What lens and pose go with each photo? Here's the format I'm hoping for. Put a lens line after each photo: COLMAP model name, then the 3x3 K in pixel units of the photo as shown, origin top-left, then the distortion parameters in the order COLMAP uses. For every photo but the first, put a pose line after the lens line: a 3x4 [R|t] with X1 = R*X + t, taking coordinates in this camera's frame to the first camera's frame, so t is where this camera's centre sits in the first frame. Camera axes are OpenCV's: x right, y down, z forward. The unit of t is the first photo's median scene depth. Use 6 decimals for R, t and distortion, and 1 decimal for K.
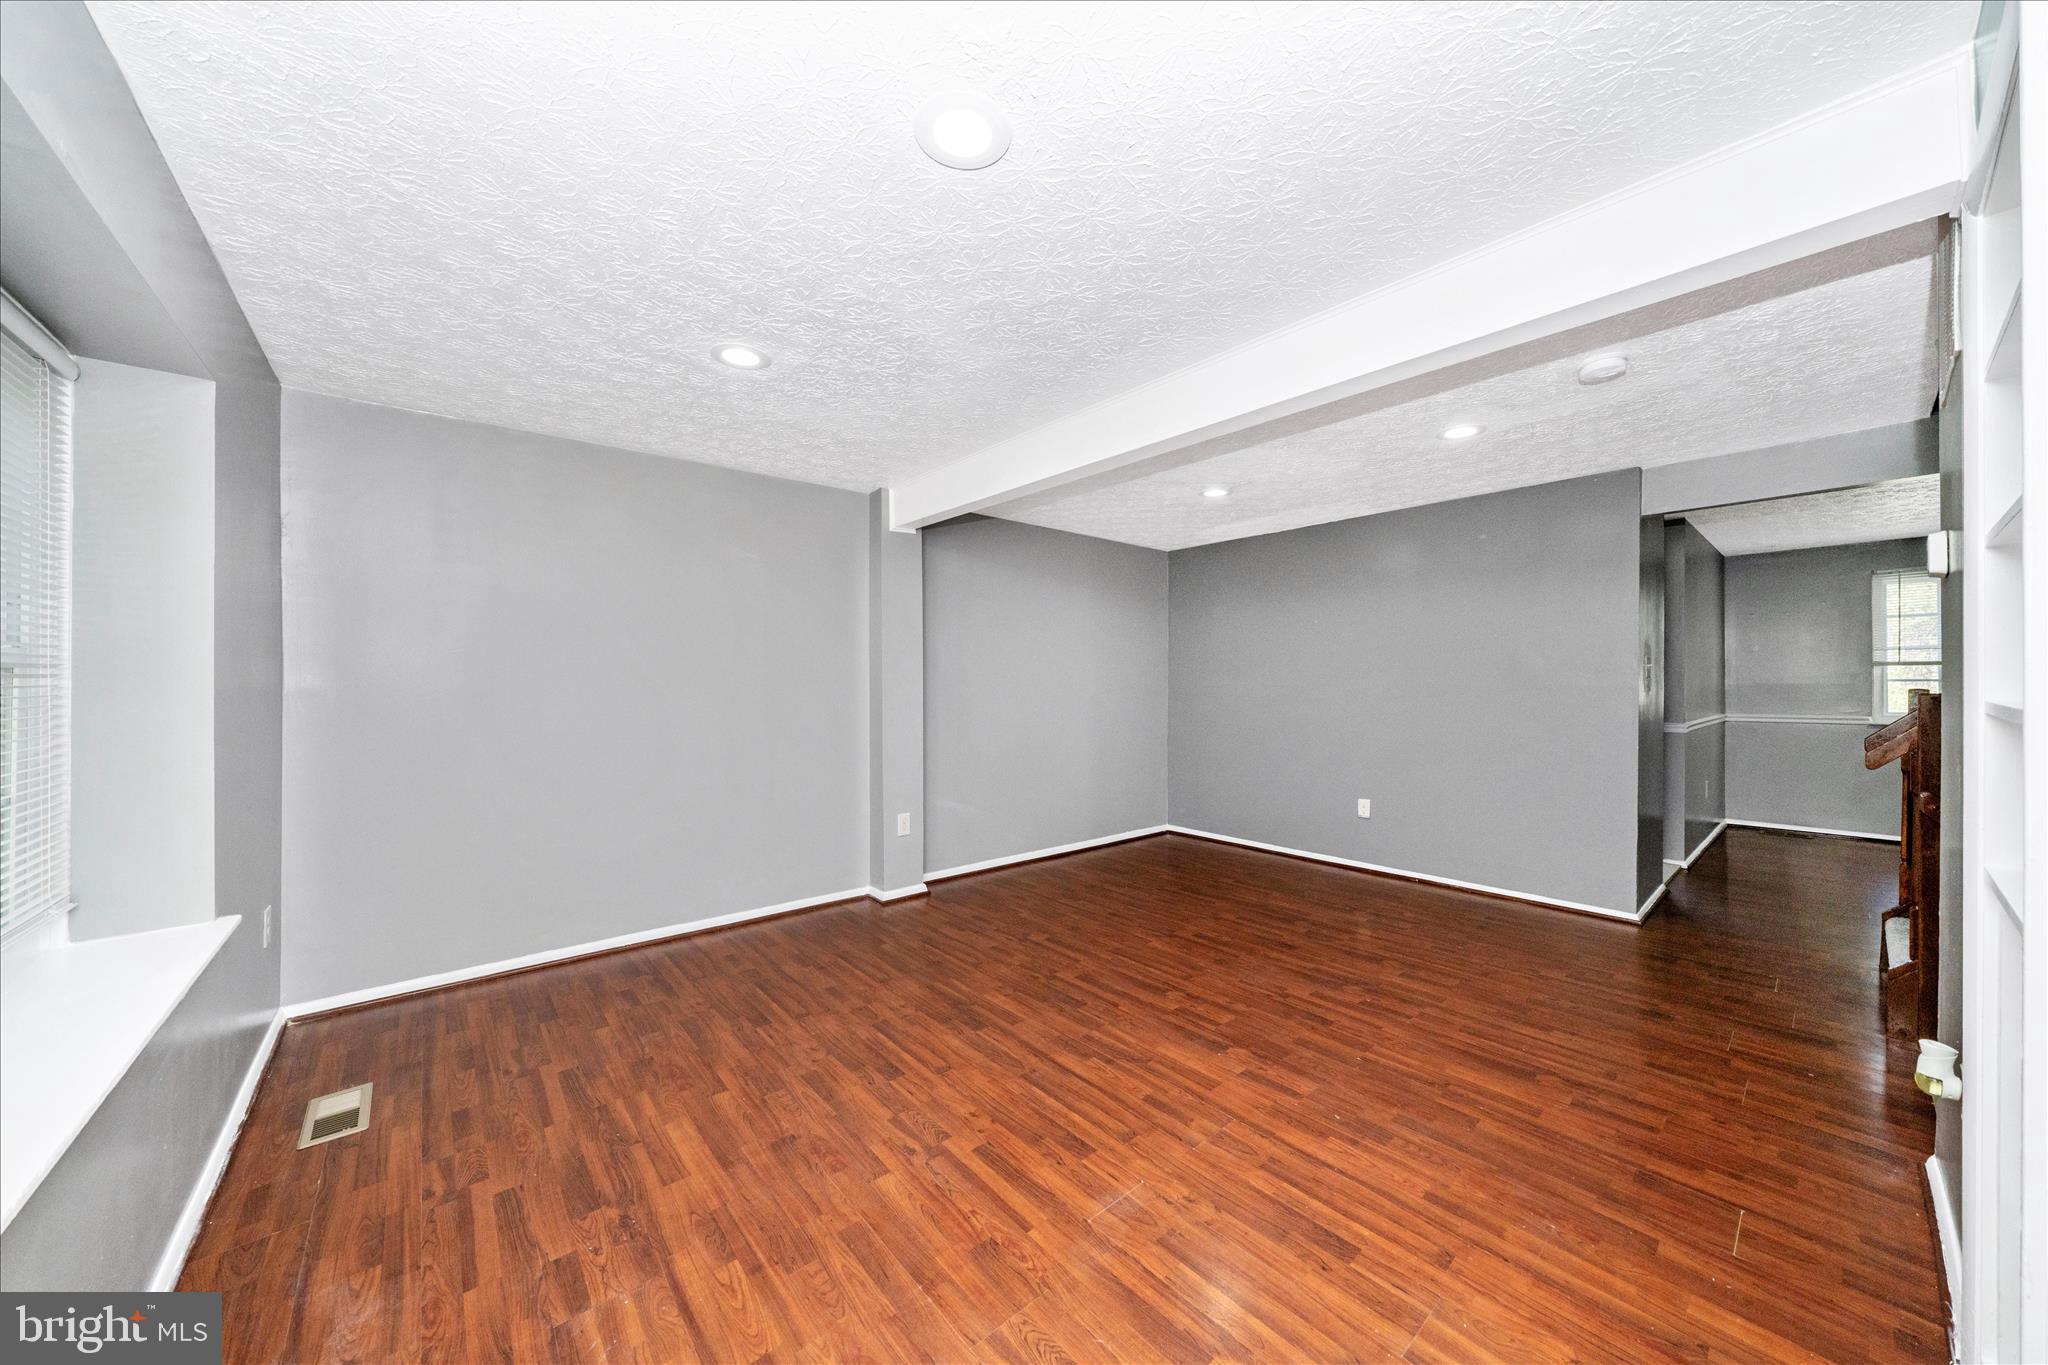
lens RADIAL K [[712.2, 0, 1021.9], [0, 712.2, 689.1], [0, 0, 1]] dist [0.001152, 0.000175]
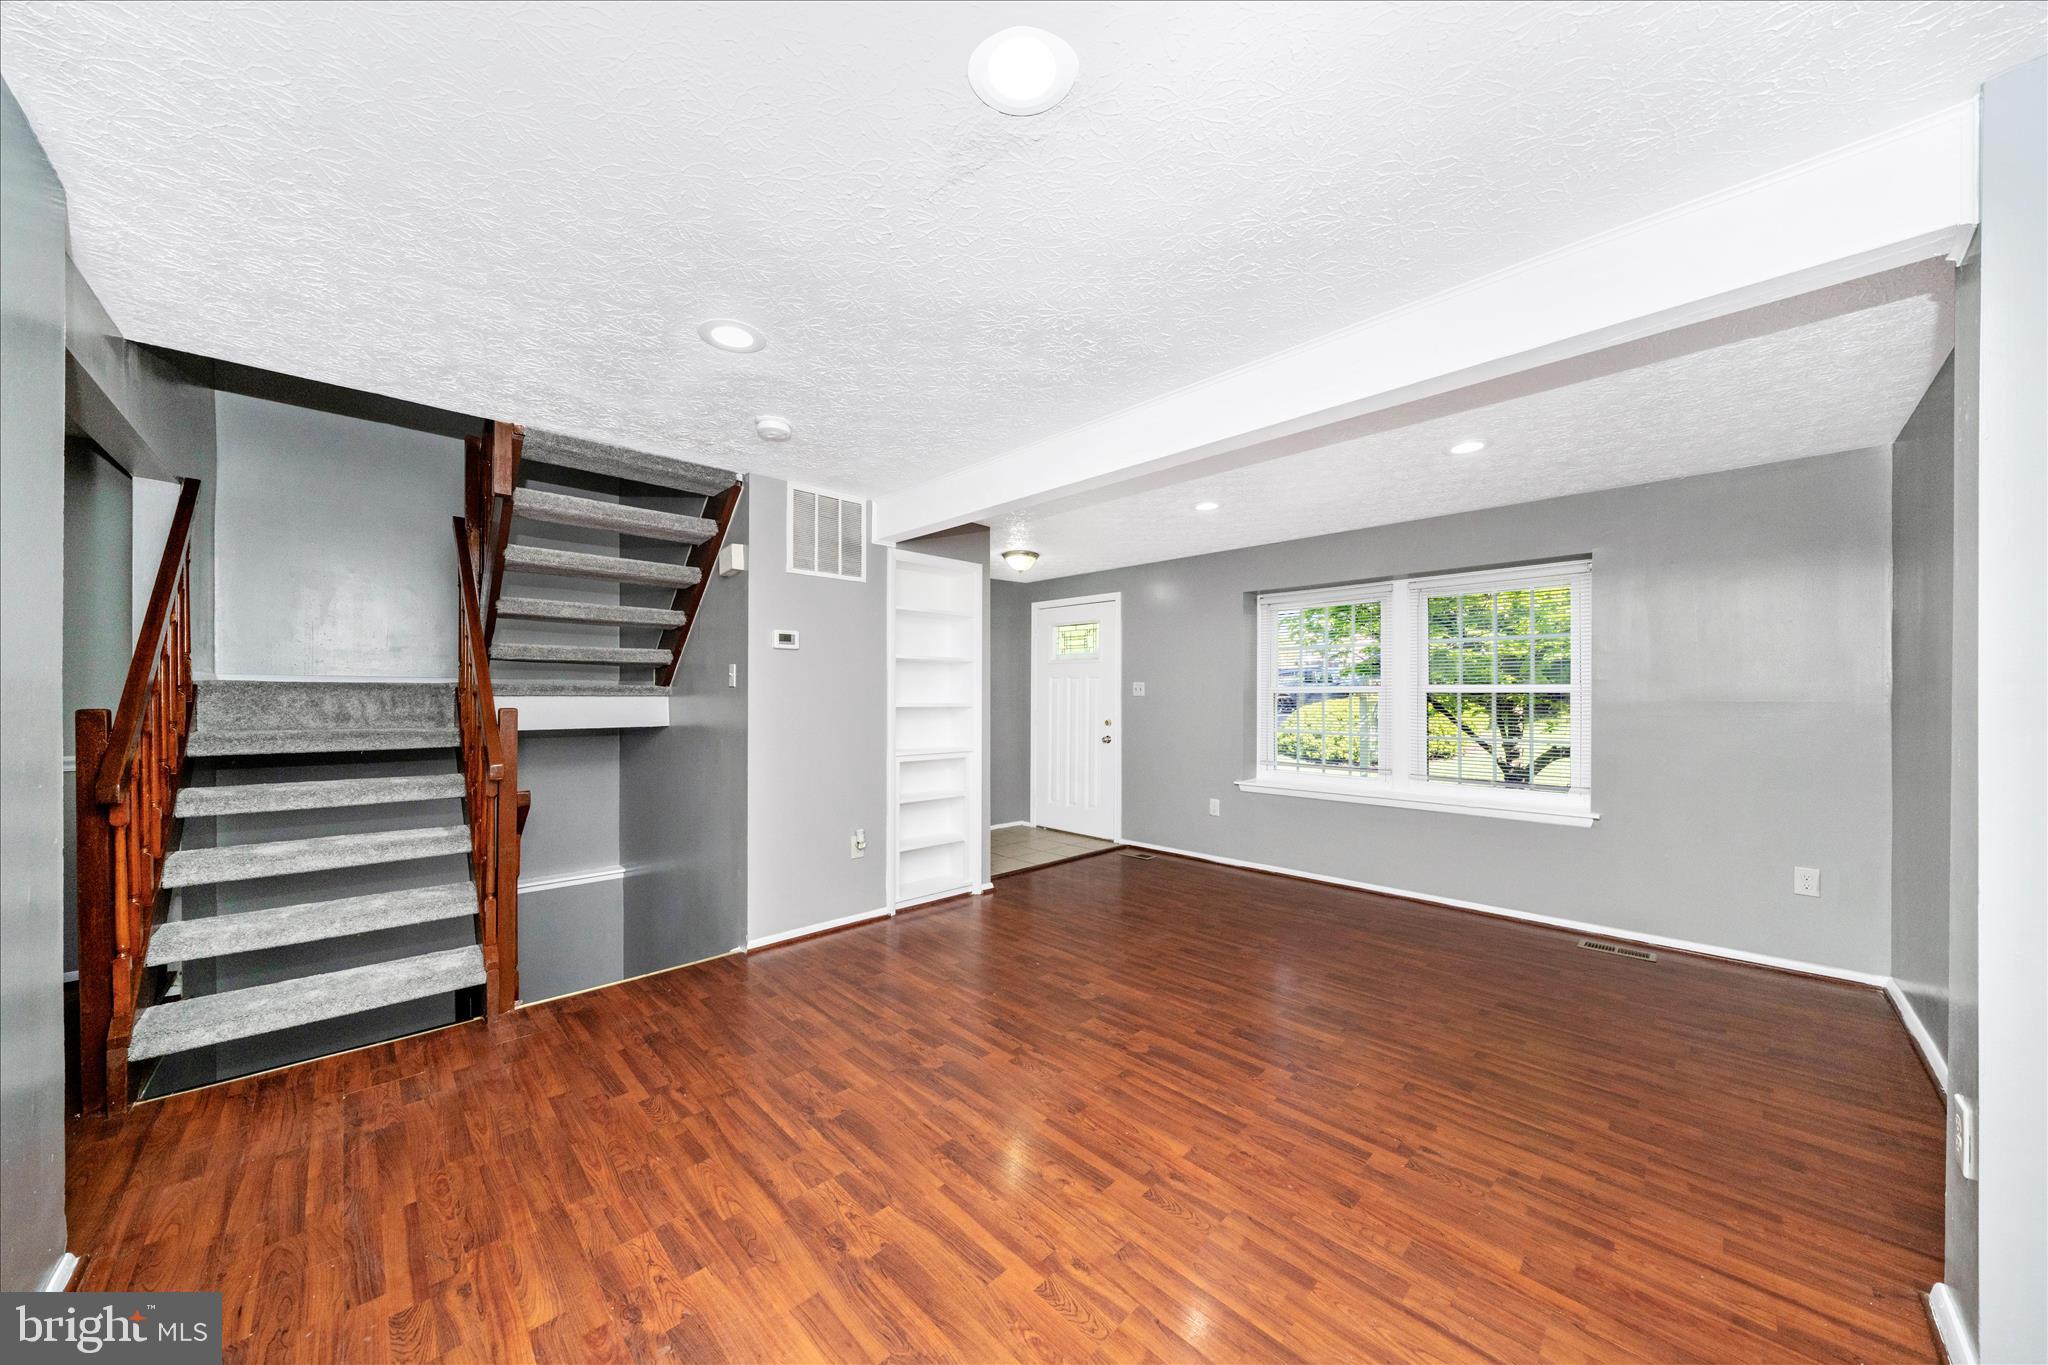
lens RADIAL K [[698.3, 0, 1013.3], [0, 698.3, 695.0], [0, 0, 1]] dist [-0.000674, -0.000016]
pose [[-0.998552, -0.000585, -0.053795, 0.458194], [-0.001100, 0.999954, 0.009542, -0.026756], [0.053787, 0.009588, -0.998506, 2.028017]]
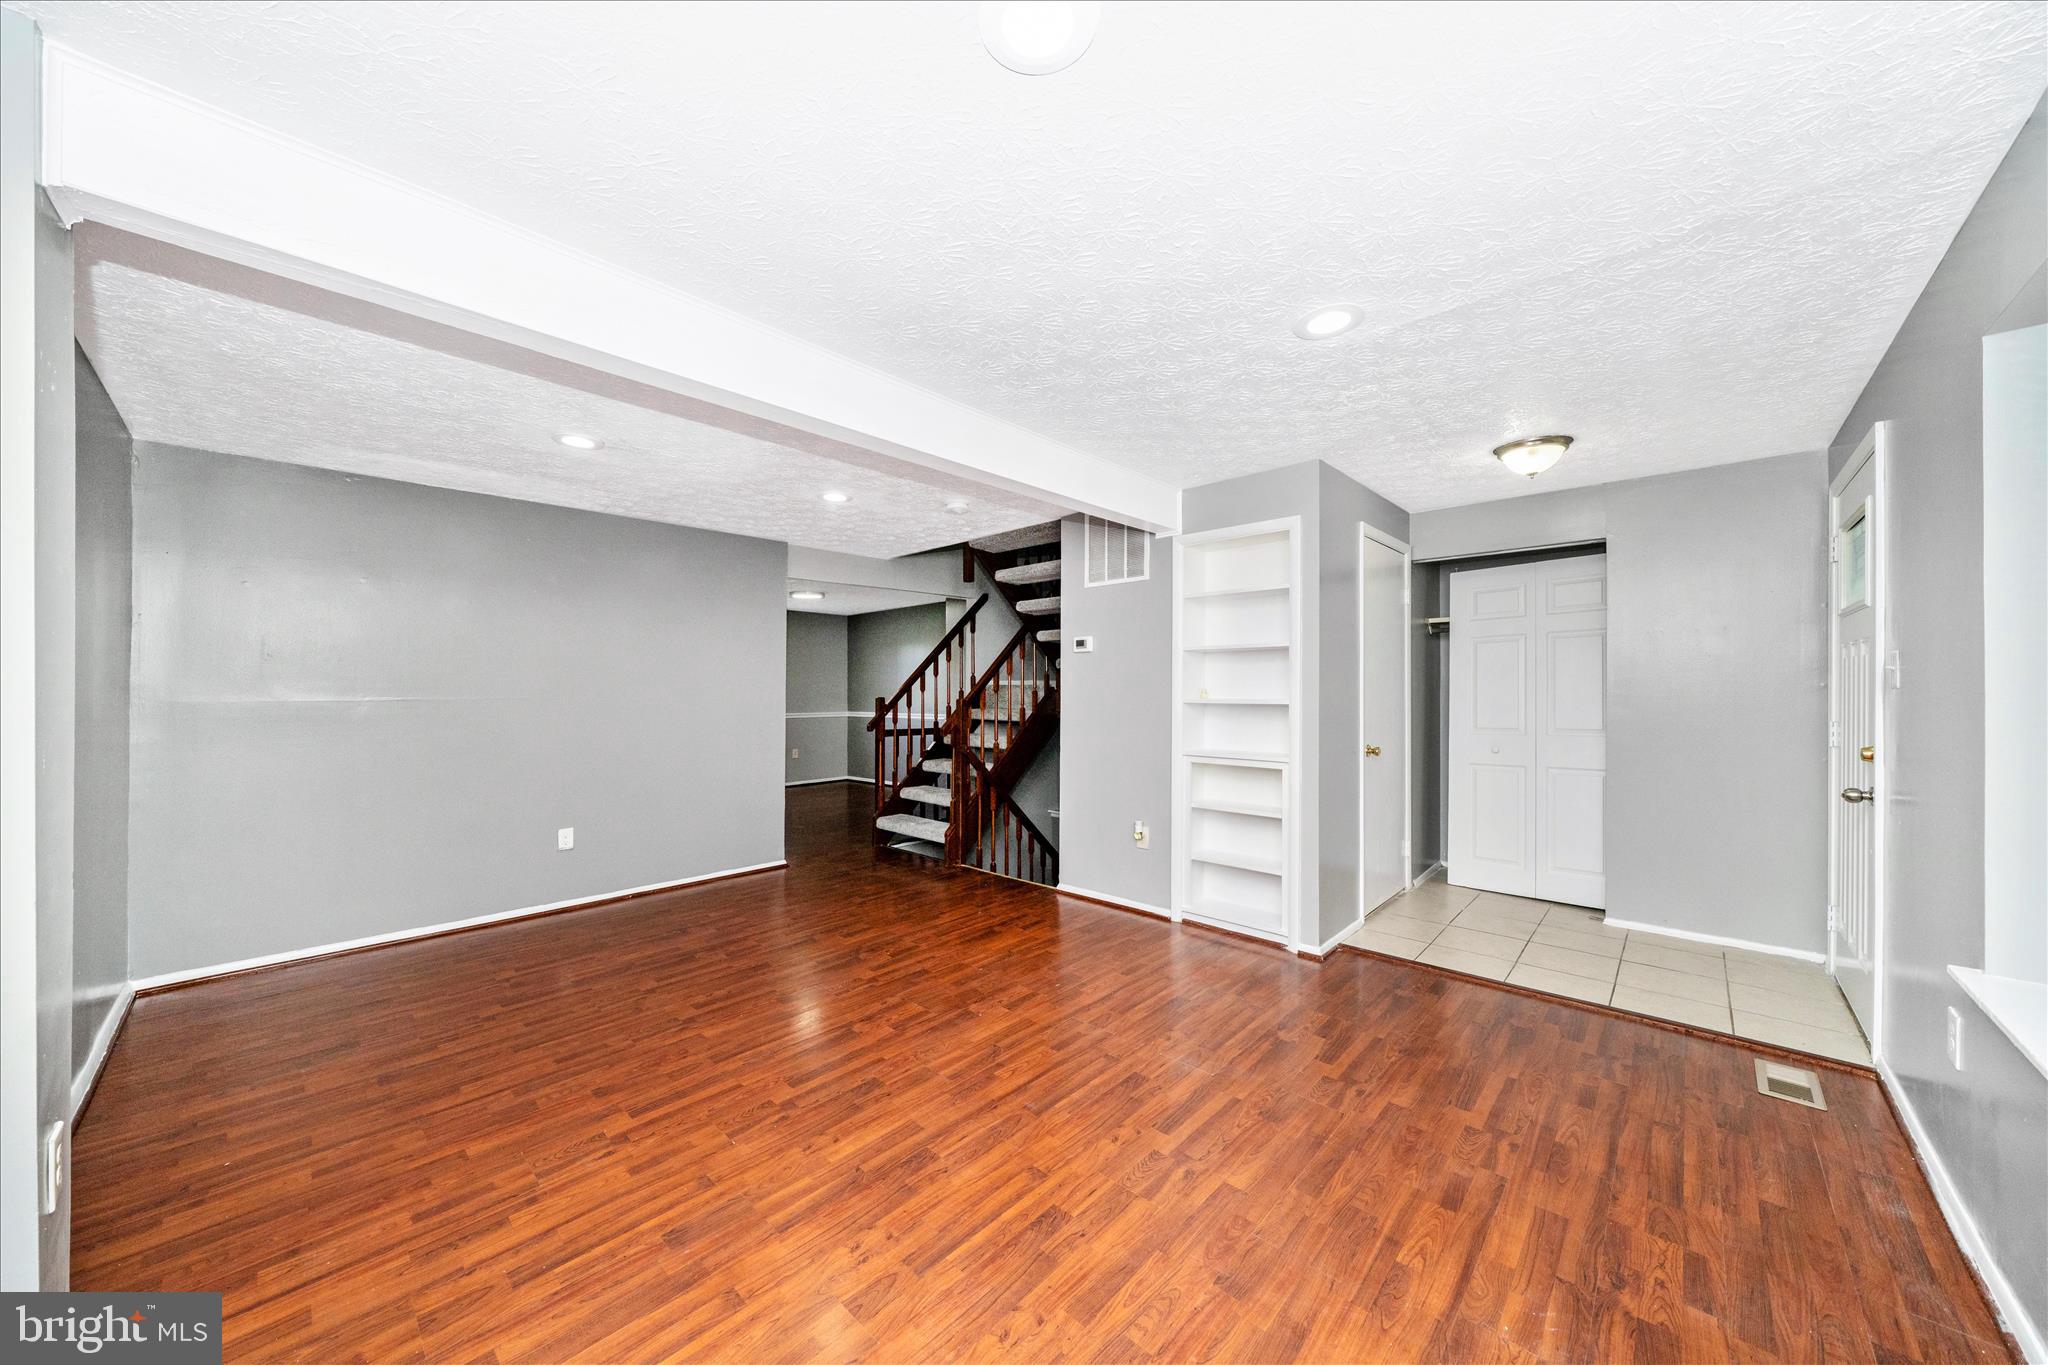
lens RADIAL K [[698.3, 0, 1013.3], [0, 698.3, 695.0], [0, 0, 1]] dist [-0.000674, -0.000016]
pose [[-0.099285, -0.003460, 0.995053, -0.787209], [0.013596, 0.999896, 0.004833, -0.014307], [-0.994966, 0.014008, -0.099228, 0.960709]]
